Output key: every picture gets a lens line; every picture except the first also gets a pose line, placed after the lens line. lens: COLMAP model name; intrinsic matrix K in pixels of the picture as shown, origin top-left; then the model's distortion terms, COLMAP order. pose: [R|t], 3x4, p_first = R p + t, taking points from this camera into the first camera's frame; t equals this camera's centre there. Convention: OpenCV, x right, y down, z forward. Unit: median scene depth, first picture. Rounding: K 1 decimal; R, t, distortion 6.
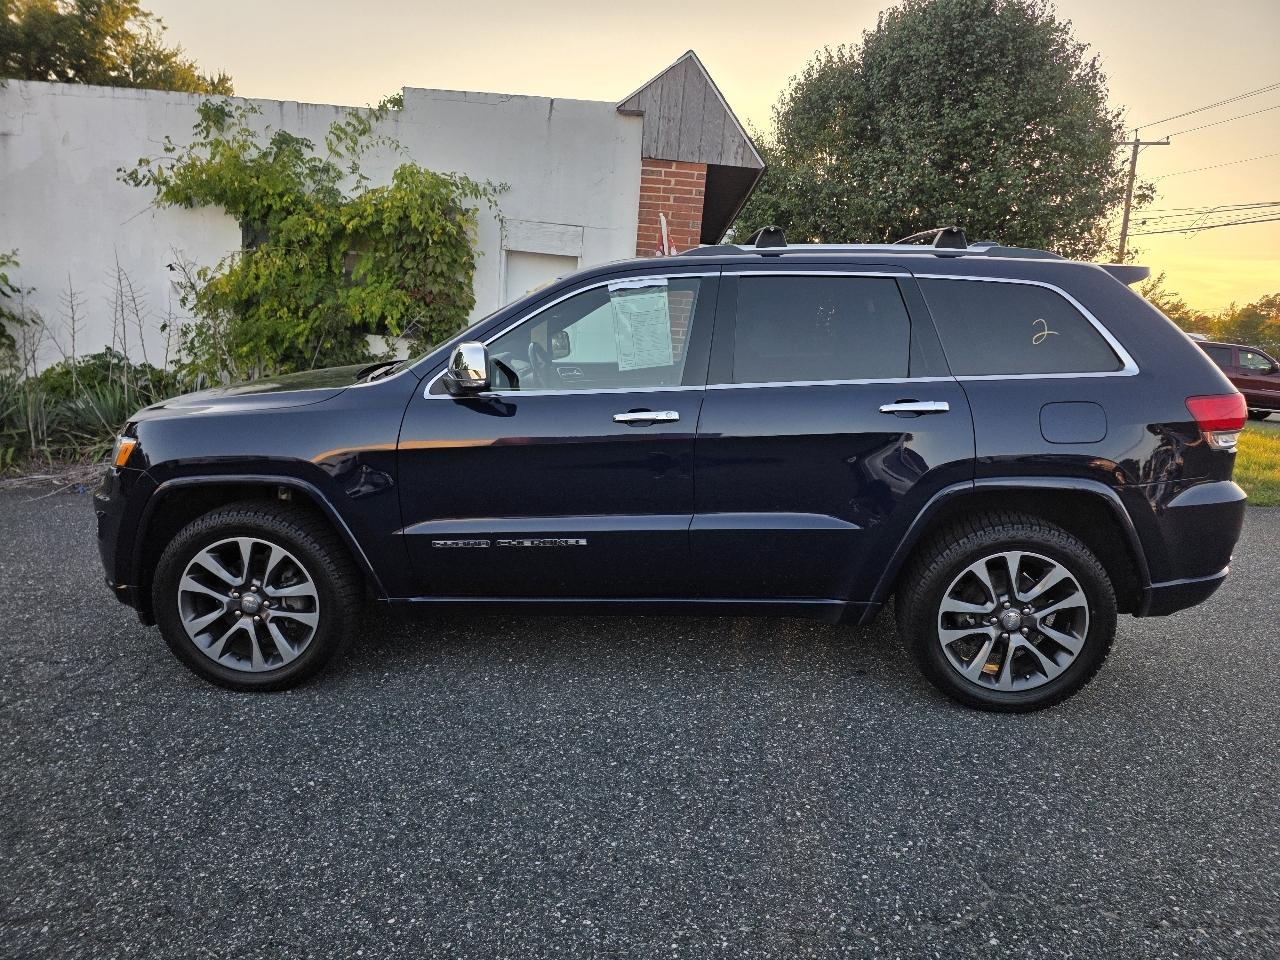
lens RADIAL K [[864.1, 0, 644.6], [0, 864.1, 470.7], [0, 0, 1]] dist [0.060375, -0.058449]
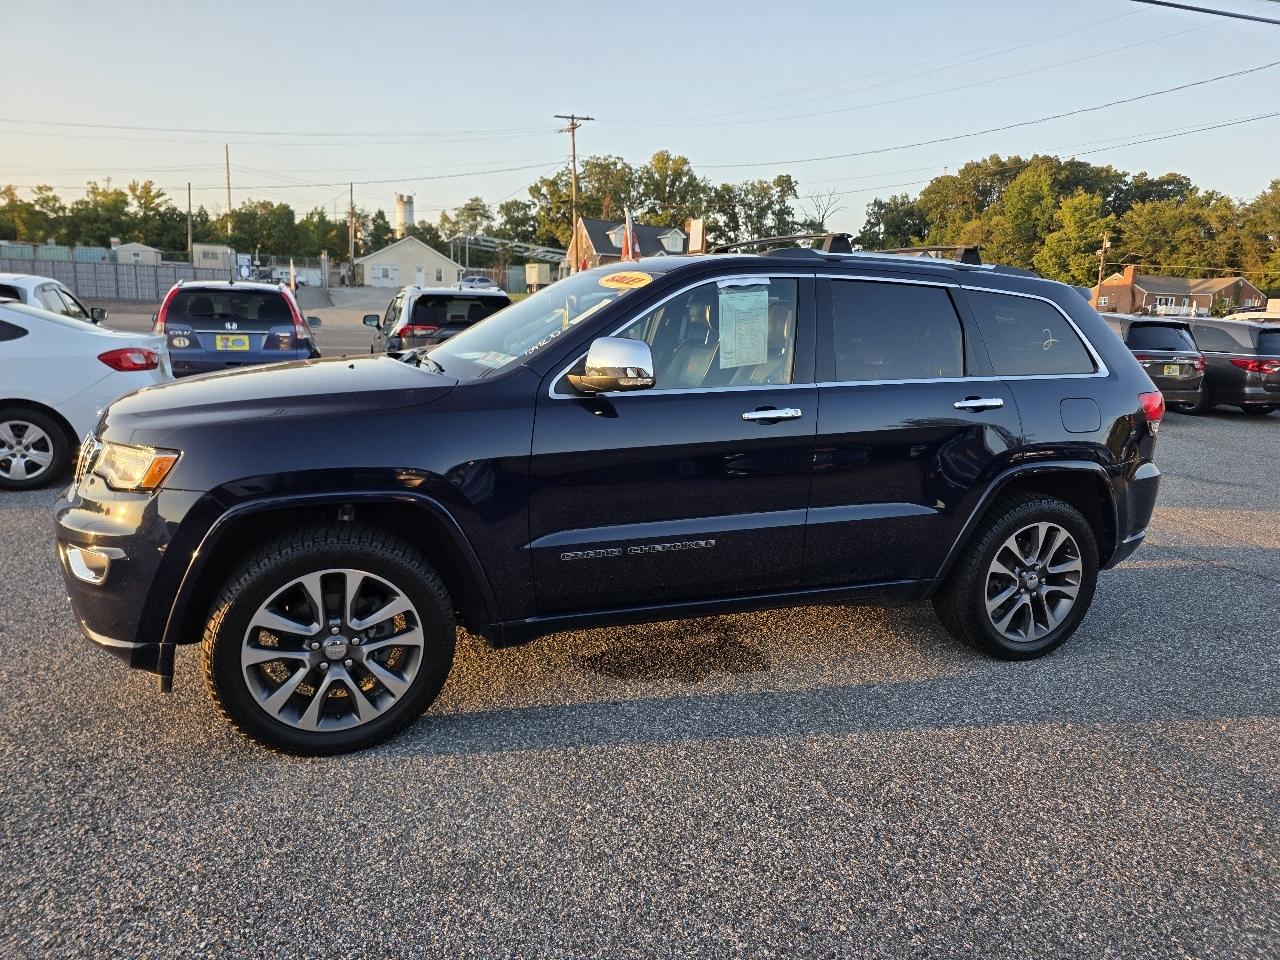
lens RADIAL K [[881.0, 0, 640.7], [0, 881.0, 472.3], [0, 0, 1]] dist [0.047157, -0.021822]
pose [[0.910454, -0.038948, 0.411773, -0.544786], [0.038334, 0.999217, 0.009753, -0.010476], [-0.411831, 0.006905, 0.911234, 0.120482]]
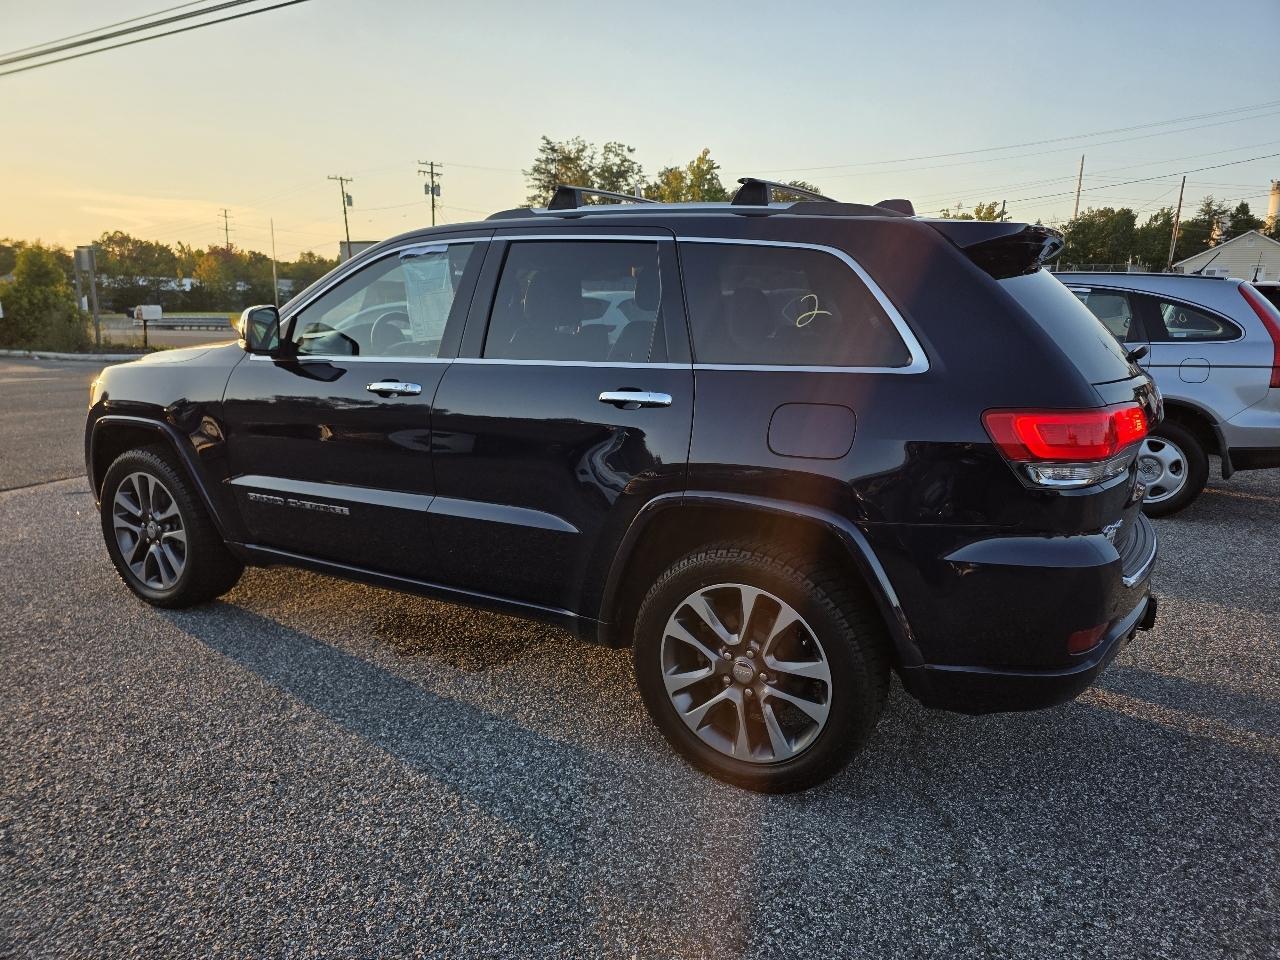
lens RADIAL K [[864.1, 0, 640.6], [0, 864.1, 483.5], [0, 0, 1]] dist [0.060375, -0.058449]
pose [[0.891121, 0.108944, -0.440494, 0.658611], [-0.101098, 0.994018, 0.041321, -0.023733], [0.442361, 0.007711, 0.896804, 0.245823]]
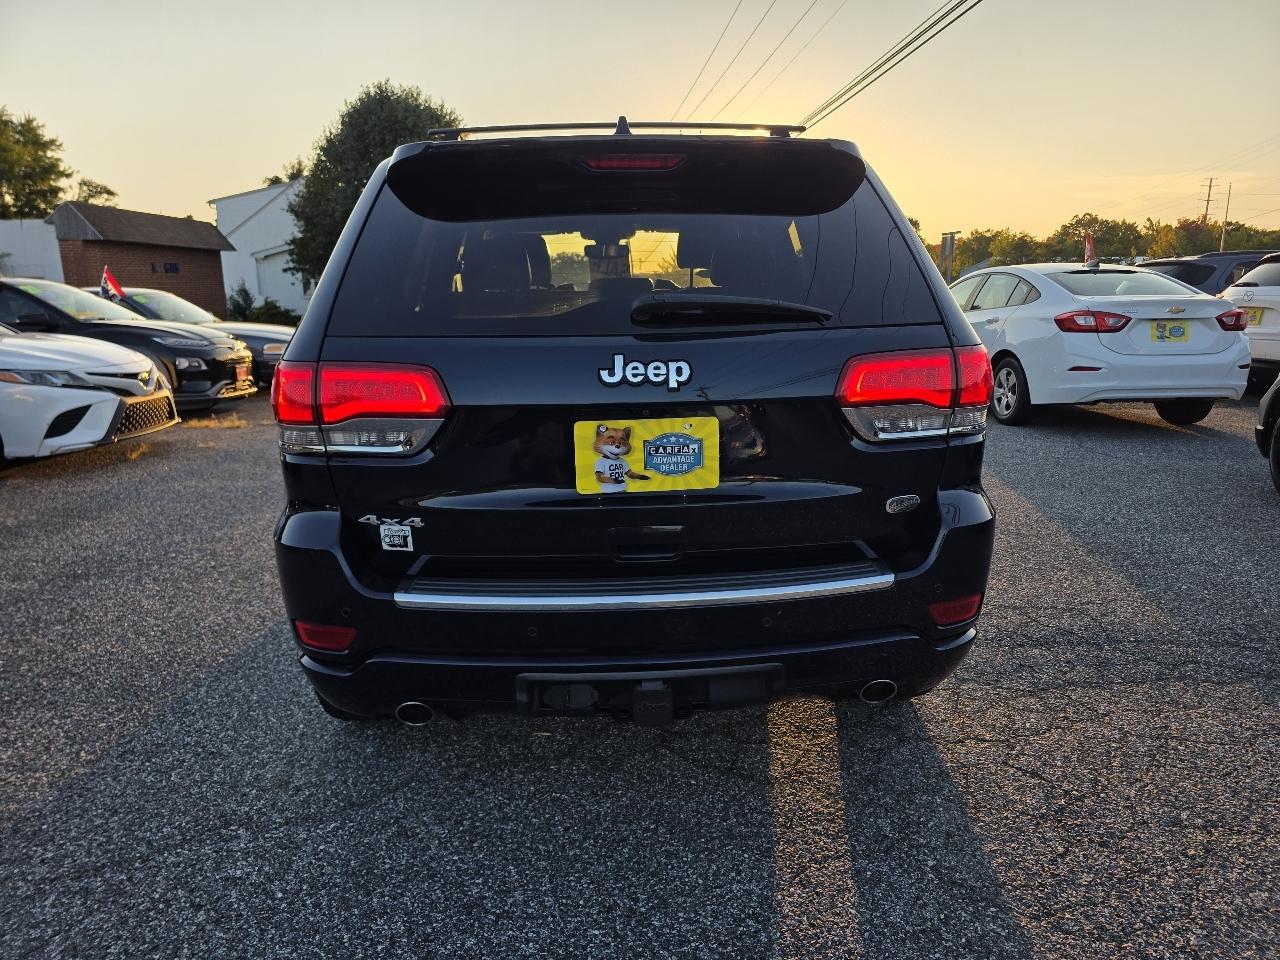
lens RADIAL K [[864.1, 0, 648.6], [0, 864.1, 485.1], [0, 0, 1]] dist [0.060375, -0.058449]
pose [[0.106391, 0.227476, -0.967954, 1.248013], [-0.167731, 0.963635, 0.208024, -0.165630], [0.980075, 0.140224, 0.140677, 1.138563]]
